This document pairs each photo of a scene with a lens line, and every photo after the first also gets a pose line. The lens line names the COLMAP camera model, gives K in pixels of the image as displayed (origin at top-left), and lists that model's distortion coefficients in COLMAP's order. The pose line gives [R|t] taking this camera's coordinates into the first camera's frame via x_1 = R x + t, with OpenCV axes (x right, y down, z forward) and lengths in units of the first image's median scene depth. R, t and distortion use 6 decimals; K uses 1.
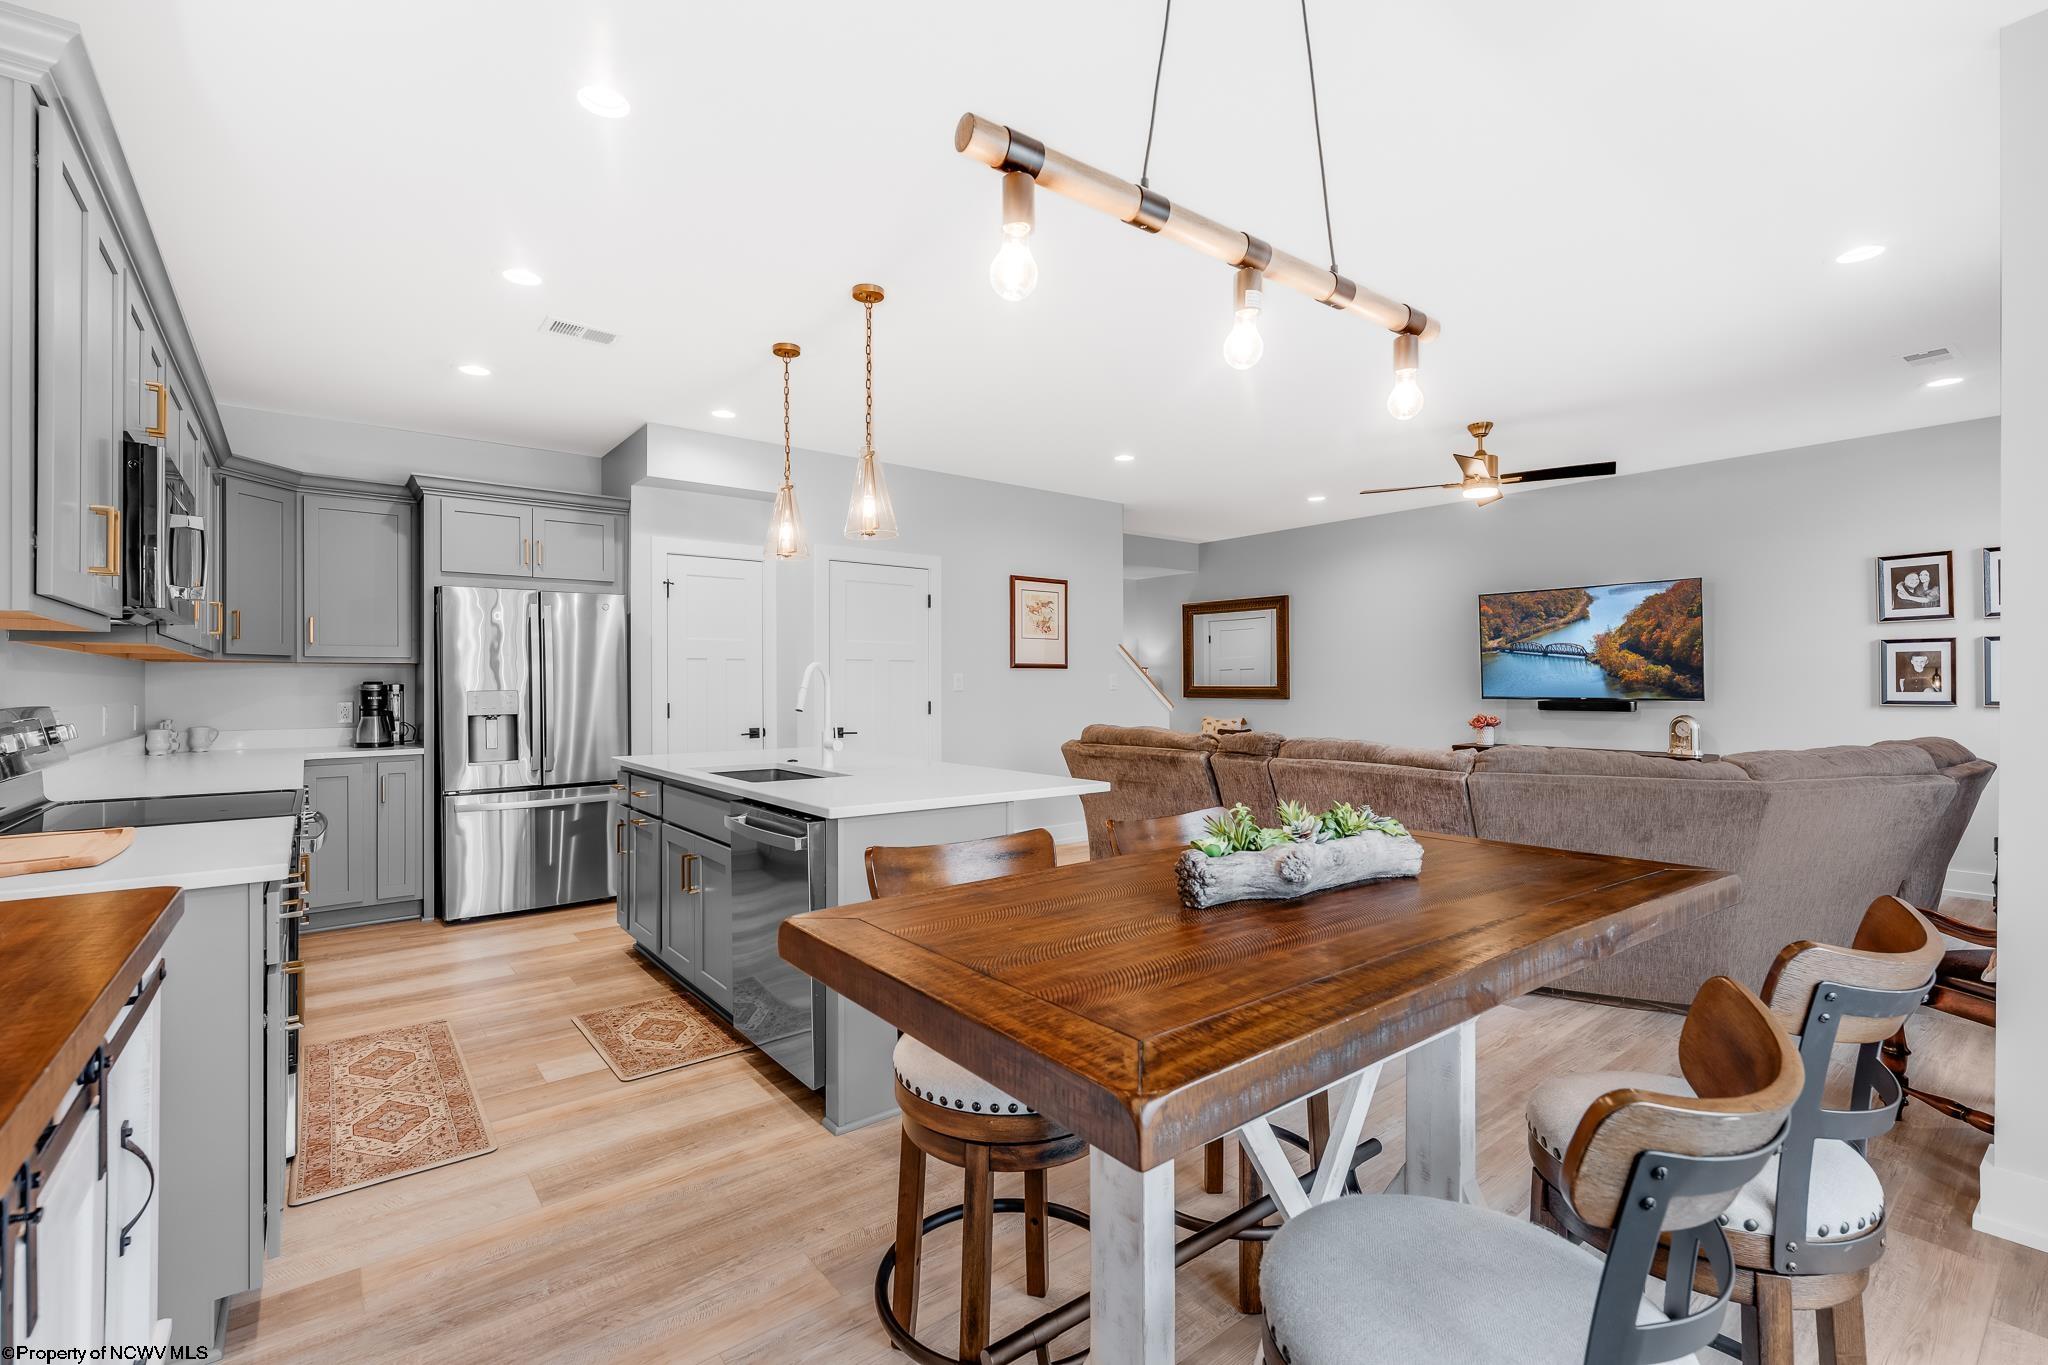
lens RADIAL K [[897.1, 0, 1016.6], [0, 897.1, 684.3], [0, 0, 1]] dist [-0.000814, -0.000101]
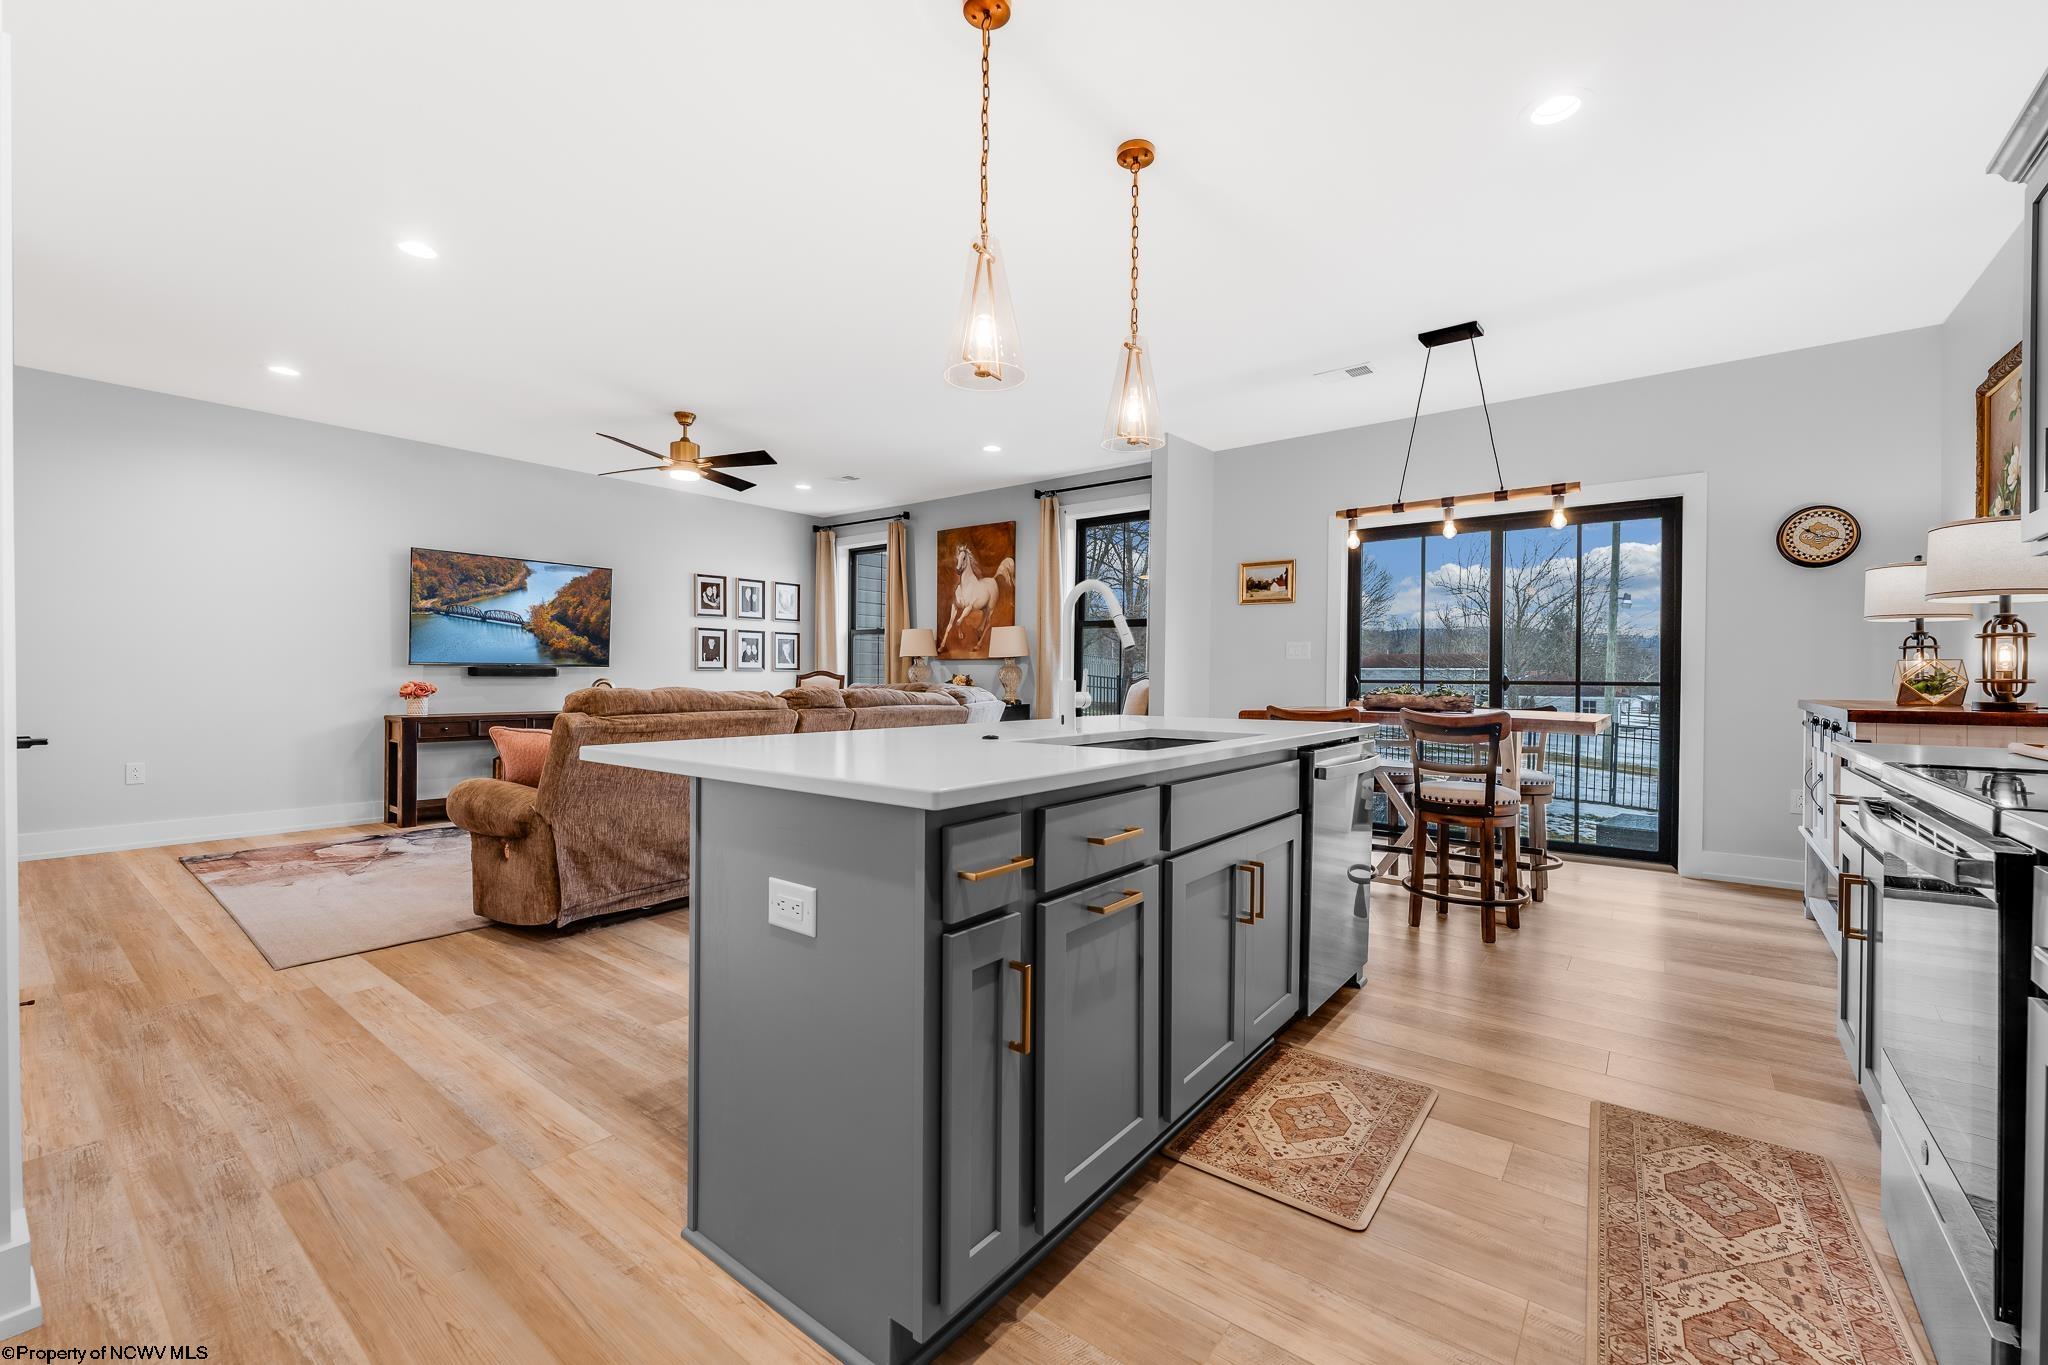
lens RADIAL K [[834.4, 0, 1016.0], [0, 834.4, 681.7], [0, 0, 1]] dist [-0.001074, -0.000118]
pose [[-0.236262, -0.006167, 0.971670, -0.503413], [-0.007068, 0.999964, 0.004628, 0.029929], [-0.971664, -0.005774, -0.236297, 0.720894]]
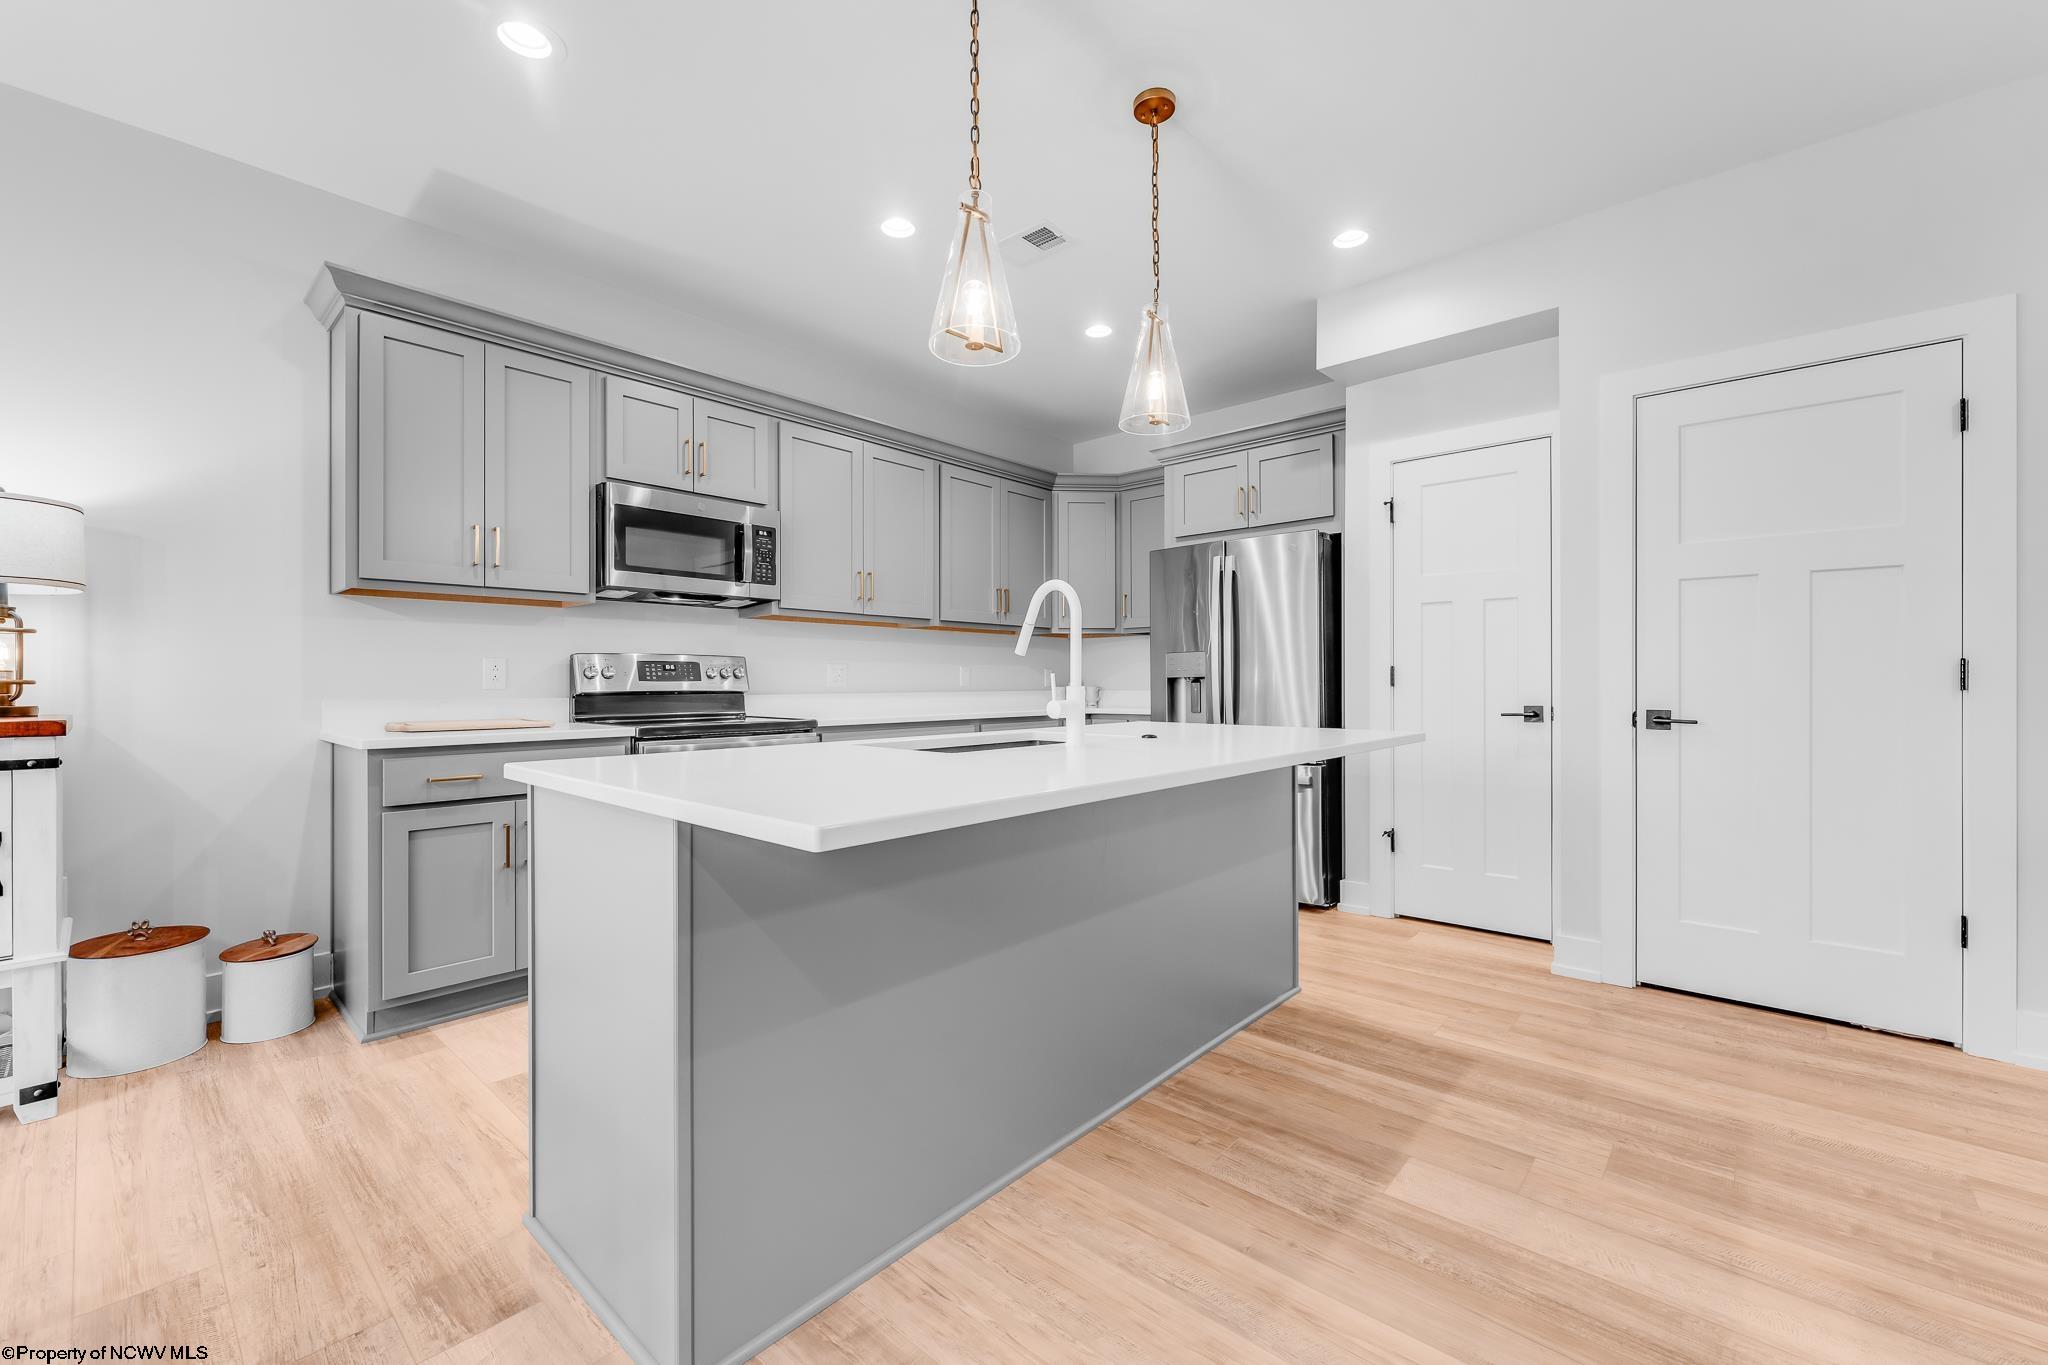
lens RADIAL K [[834.4, 0, 1016.0], [0, 834.4, 681.7], [0, 0, 1]] dist [-0.001074, -0.000118]
pose [[0.166633, 0.002208, -0.986017, 0.213035], [0.002285, 0.999994, 0.002626, 0.027964], [0.986016, -0.002691, 0.166627, 0.521377]]
